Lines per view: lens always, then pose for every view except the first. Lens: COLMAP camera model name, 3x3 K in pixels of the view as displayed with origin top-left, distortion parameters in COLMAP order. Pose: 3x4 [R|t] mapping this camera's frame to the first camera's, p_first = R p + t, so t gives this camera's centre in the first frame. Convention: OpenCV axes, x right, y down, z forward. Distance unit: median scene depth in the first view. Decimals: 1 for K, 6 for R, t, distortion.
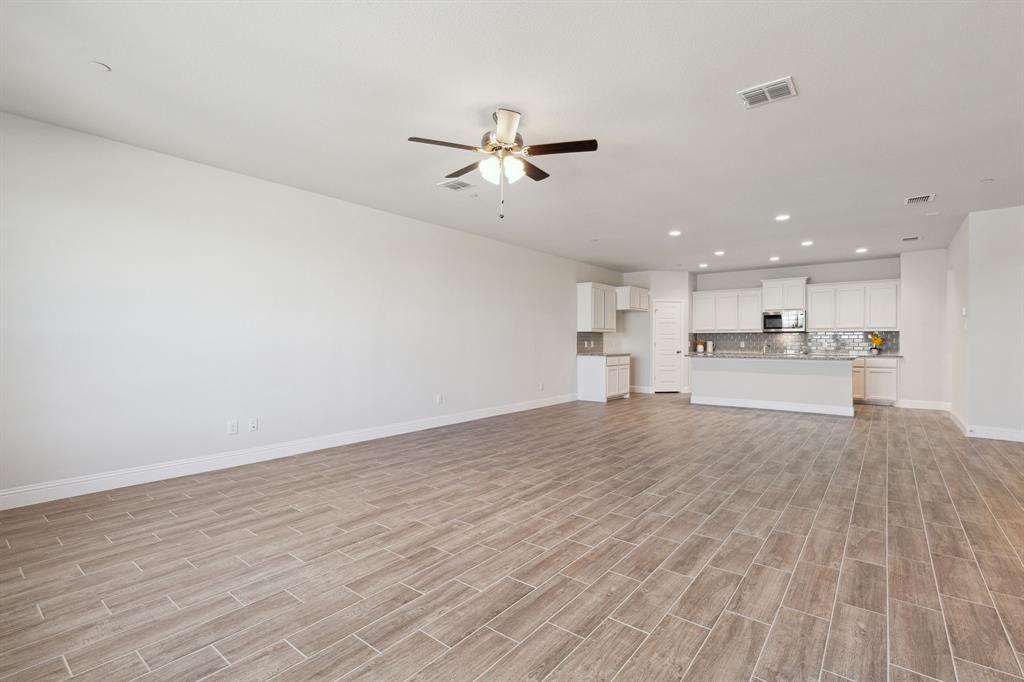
lens RADIAL K [[465.9, 0, 510.7], [0, 465.9, 341.6], [0, 0, 1]] dist [0.008299, -0.001012]
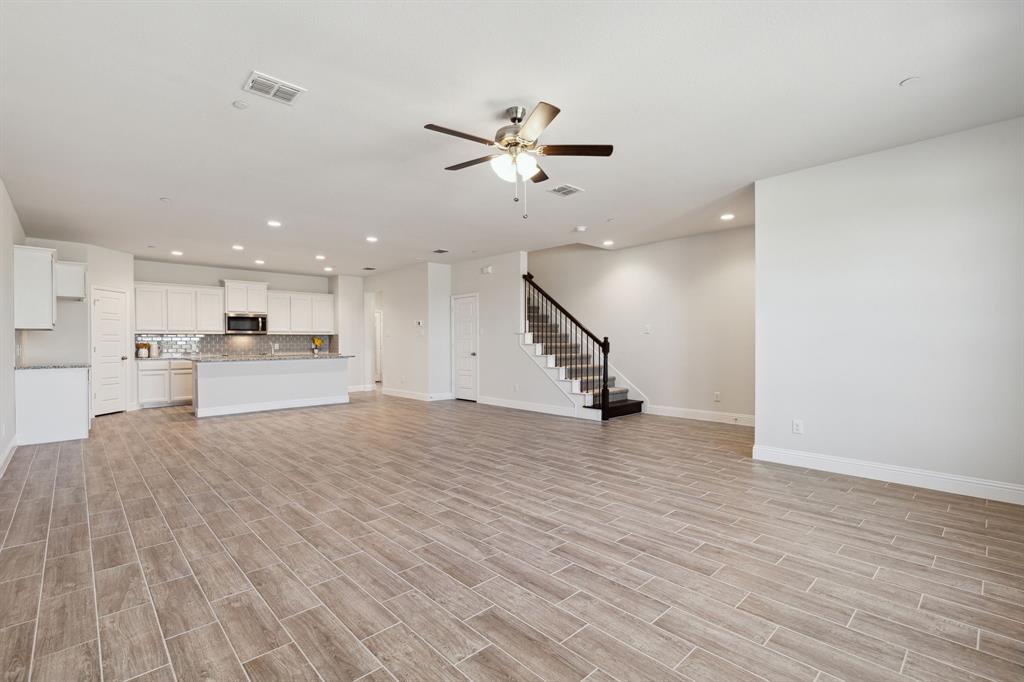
lens RADIAL K [[465.9, 0, 509.9], [0, 465.9, 337.0], [0, 0, 1]] dist [0.008299, -0.001012]
pose [[0.138651, 0.009471, 0.990296, -0.384758], [0.006296, 0.999926, -0.010445, -0.000018], [-0.990321, 0.007683, 0.138581, 0.342779]]
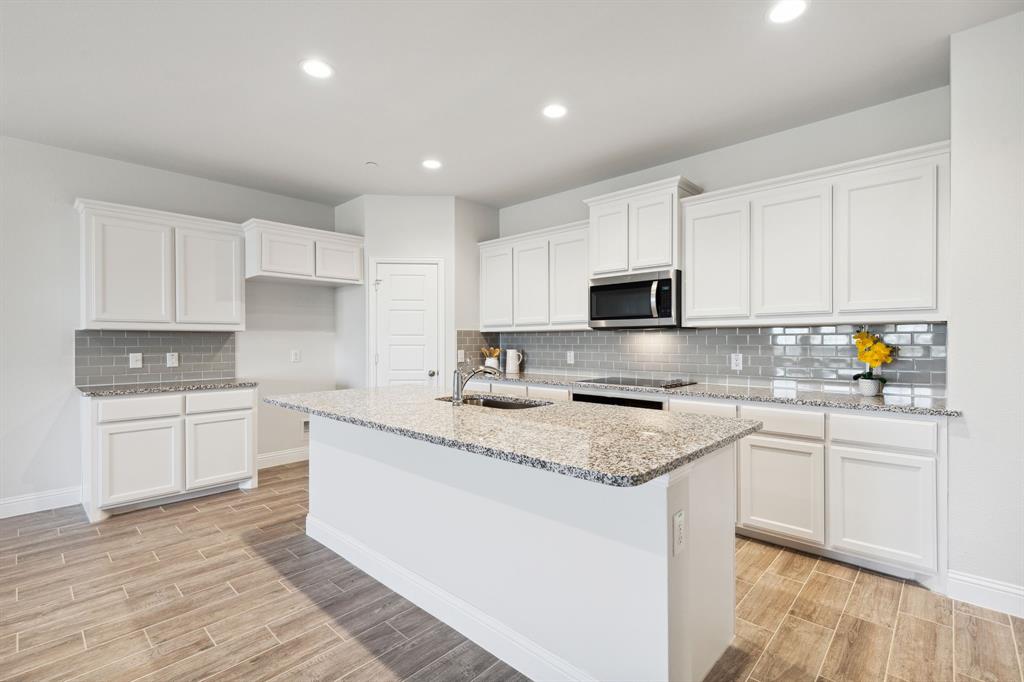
lens RADIAL K [[465.9, 0, 510.3], [0, 465.9, 341.7], [0, 0, 1]] dist [0.008299, -0.001012]
pose [[0.996845, -0.003770, -0.079289, 0.591522], [0.003781, 0.999993, -0.000017, -0.010617], [0.079289, -0.000283, 0.996852, 0.698058]]
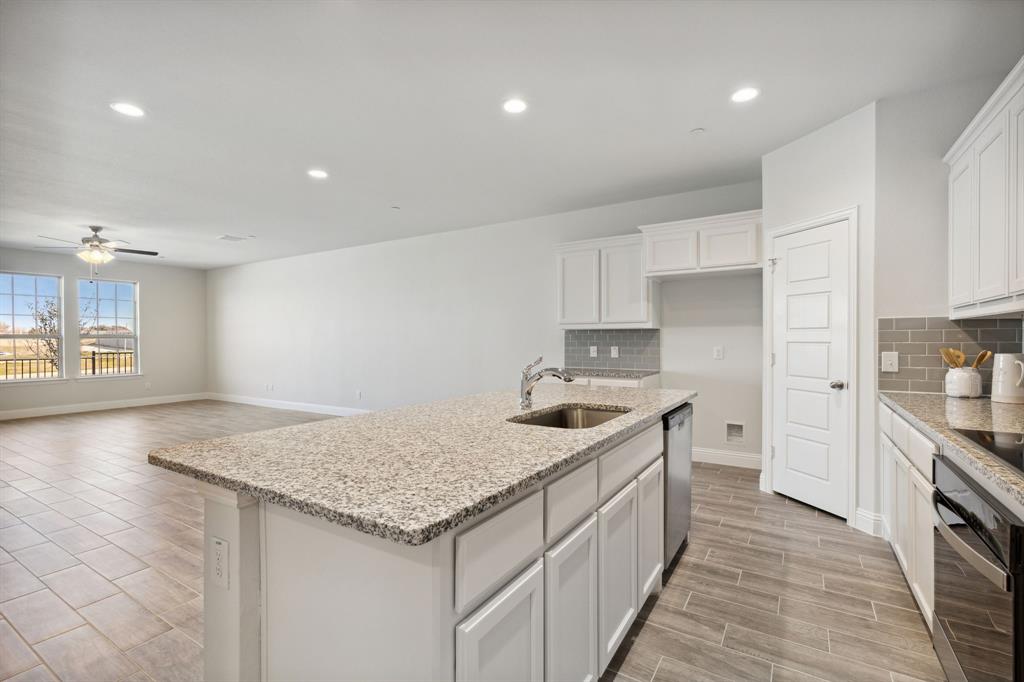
lens RADIAL K [[465.9, 0, 511.3], [0, 465.9, 341.9], [0, 0, 1]] dist [0.008299, -0.001012]
pose [[0.117504, 0.005456, -0.993057, 0.796670], [0.002773, 0.999979, 0.005822, -0.010494], [0.993069, -0.003437, 0.117486, 0.947596]]
